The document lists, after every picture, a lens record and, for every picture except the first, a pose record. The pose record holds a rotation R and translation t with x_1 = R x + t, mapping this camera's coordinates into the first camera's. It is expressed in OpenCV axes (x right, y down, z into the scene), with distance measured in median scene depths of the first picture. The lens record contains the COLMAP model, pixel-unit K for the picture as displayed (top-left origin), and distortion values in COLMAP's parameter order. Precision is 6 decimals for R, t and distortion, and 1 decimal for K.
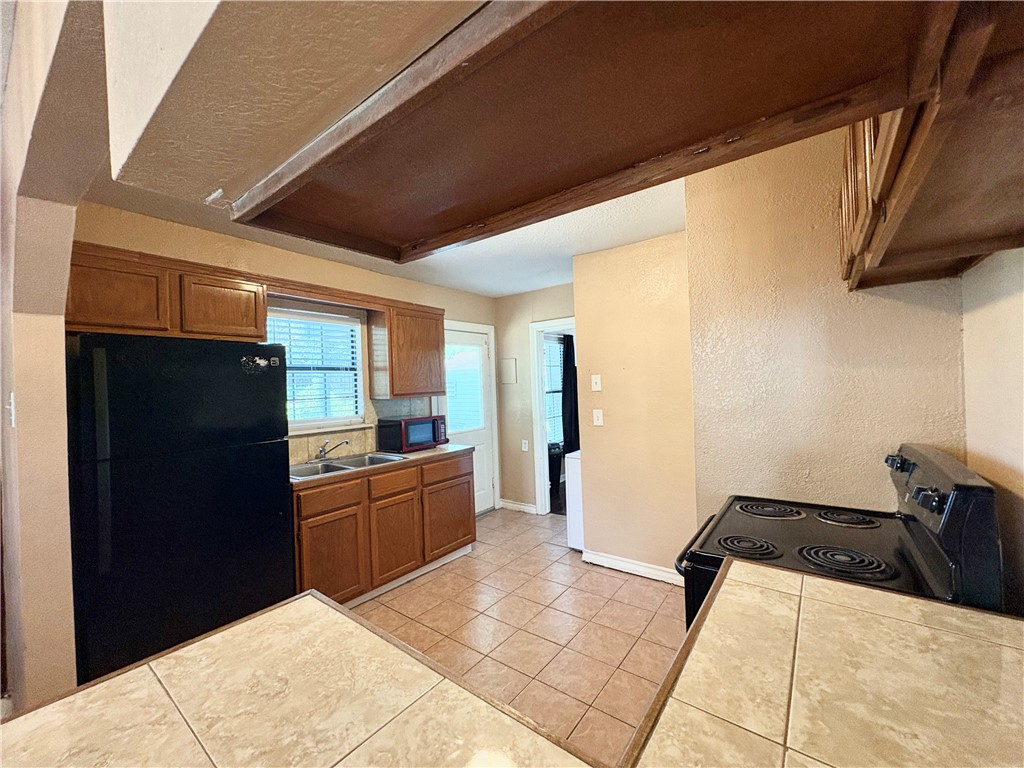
lens RADIAL K [[408.5, 0, 512.0], [0, 408.5, 384.0], [0, 0, 1]] dist [0.000644, 0.000009]
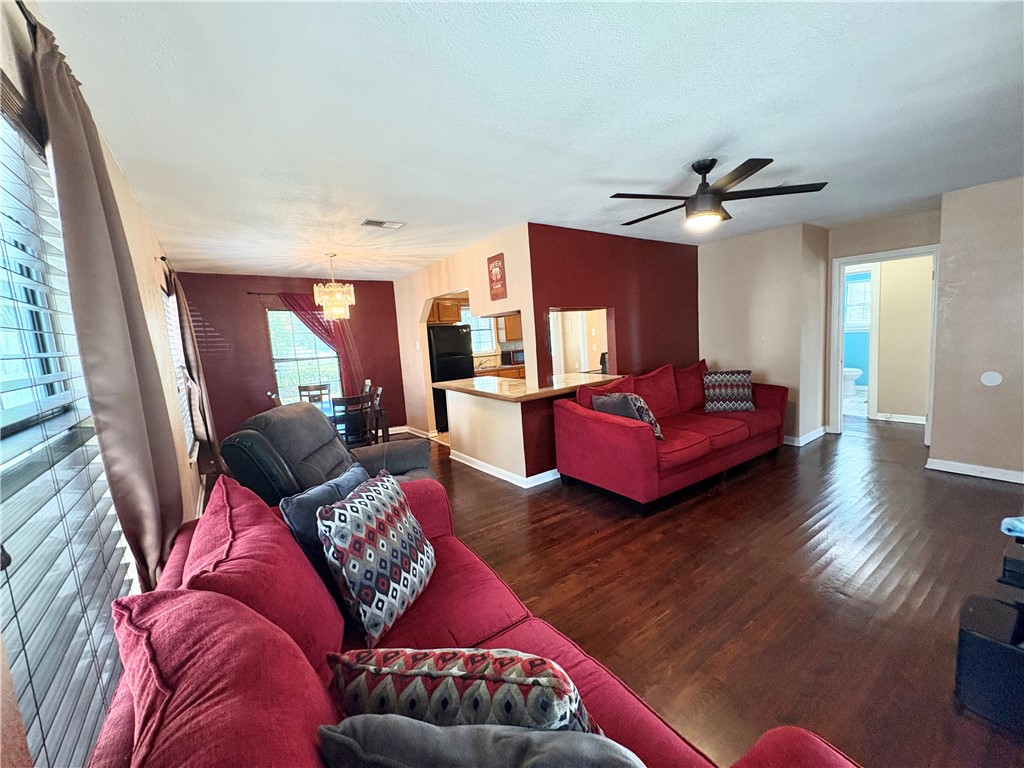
lens RADIAL K [[408.5, 0, 512.0], [0, 408.5, 384.0], [0, 0, 1]] dist [0.000644, 0.000009]
pose [[0.953868, 0.001173, -0.300223, 0.435912], [0.038427, 0.991290, 0.125964, -0.017423], [0.297756, -0.131689, 0.945515, -1.227483]]
